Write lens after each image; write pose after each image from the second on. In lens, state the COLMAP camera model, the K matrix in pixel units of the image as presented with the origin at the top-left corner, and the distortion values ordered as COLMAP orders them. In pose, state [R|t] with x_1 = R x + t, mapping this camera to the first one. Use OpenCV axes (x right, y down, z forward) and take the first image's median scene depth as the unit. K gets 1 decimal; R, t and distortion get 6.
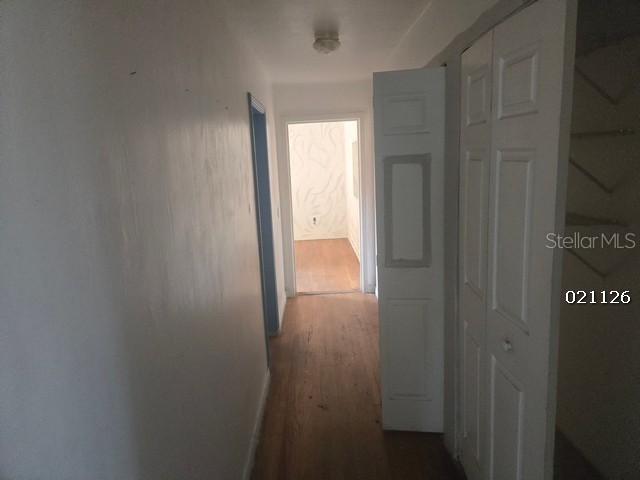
lens RADIAL K [[429.7, 0, 319.8], [0, 429.7, 237.0], [0, 0, 1]] dist [0.034055, -0.025846]
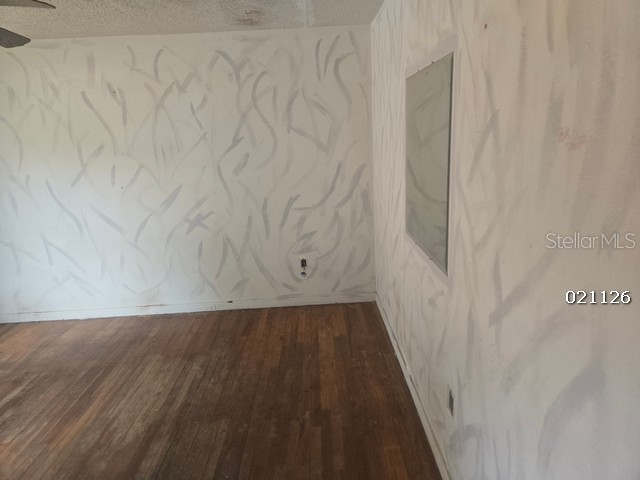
lens RADIAL K [[429.7, 0, 325.5], [0, 429.7, 237.5], [0, 0, 1]] dist [0.034055, -0.025846]
pose [[0.999990, -0.003352, 0.002791, 0.010296], [0.003190, 0.998404, 0.056376, -0.095007], [-0.002976, -0.056367, 0.998406, 0.545126]]
